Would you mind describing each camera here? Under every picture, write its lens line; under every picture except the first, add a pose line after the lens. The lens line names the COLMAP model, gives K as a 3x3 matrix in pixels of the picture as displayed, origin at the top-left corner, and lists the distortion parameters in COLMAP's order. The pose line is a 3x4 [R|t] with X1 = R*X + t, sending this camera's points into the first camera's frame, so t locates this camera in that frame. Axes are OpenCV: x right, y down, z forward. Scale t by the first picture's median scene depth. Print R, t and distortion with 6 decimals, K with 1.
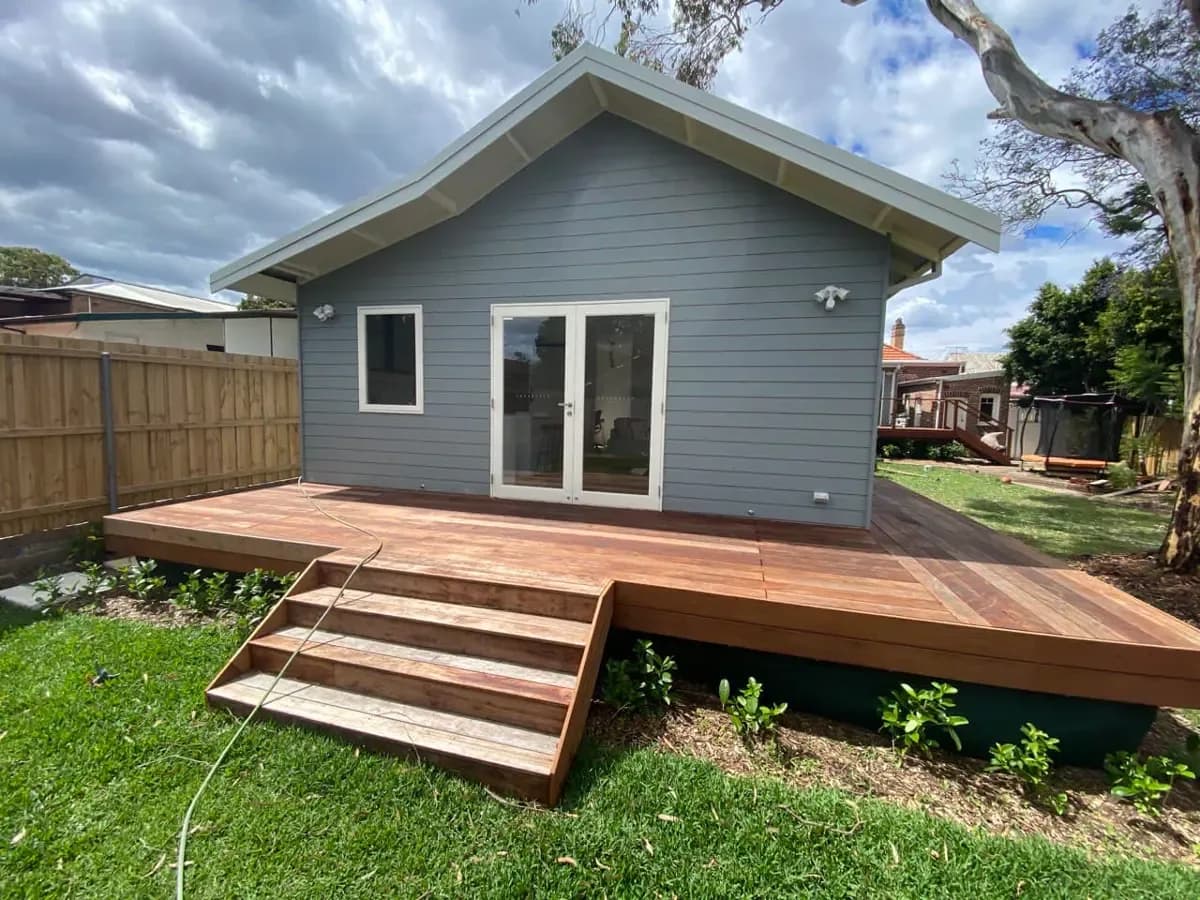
lens RADIAL K [[495.7, 0, 600.0], [0, 495.7, 450.0], [0, 0, 1]] dist [0.023036, -0.021530]
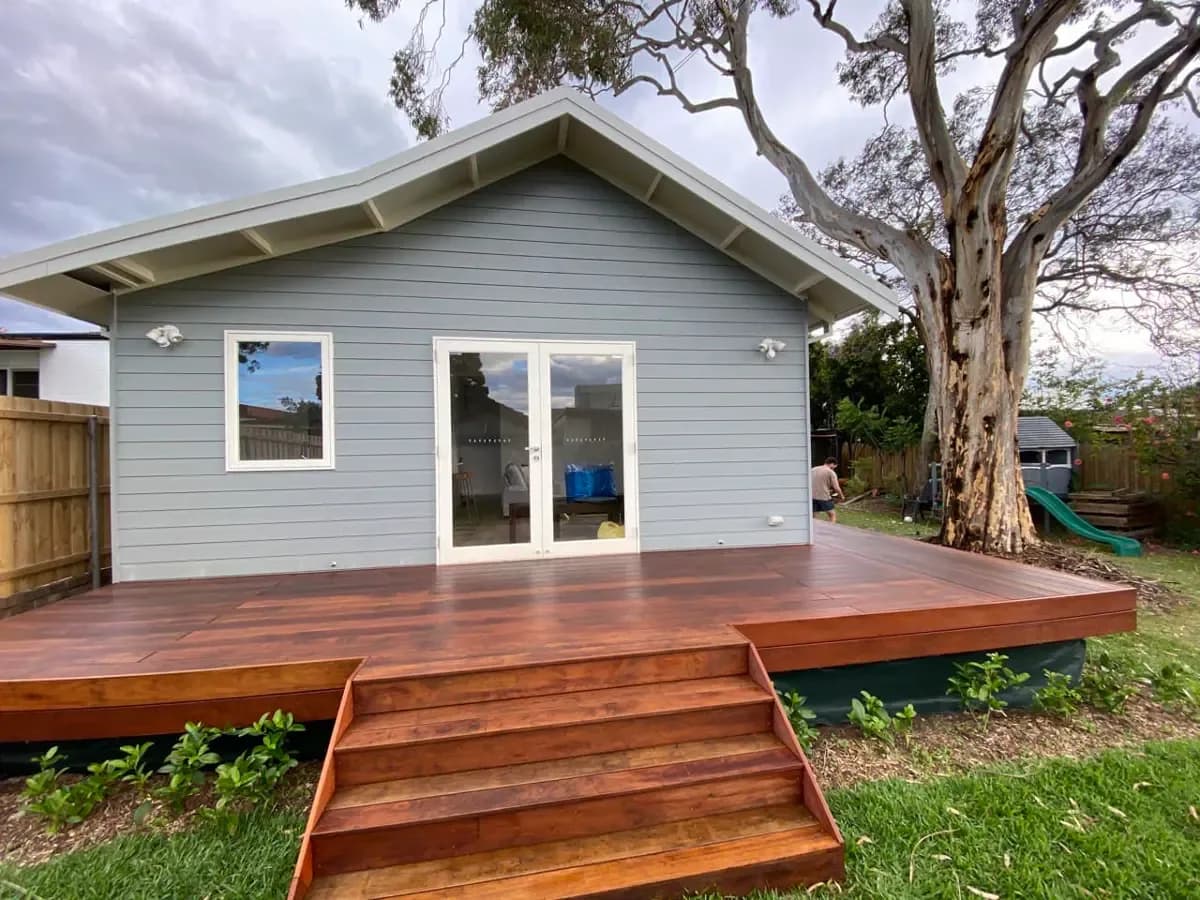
lens RADIAL K [[495.7, 0, 600.0], [0, 495.7, 450.0], [0, 0, 1]] dist [0.023036, -0.021530]
pose [[0.896975, -0.040744, 0.440199, -0.374240], [0.080374, 0.994179, -0.071754, -0.014760], [-0.434713, 0.099742, 0.895029, 0.134899]]
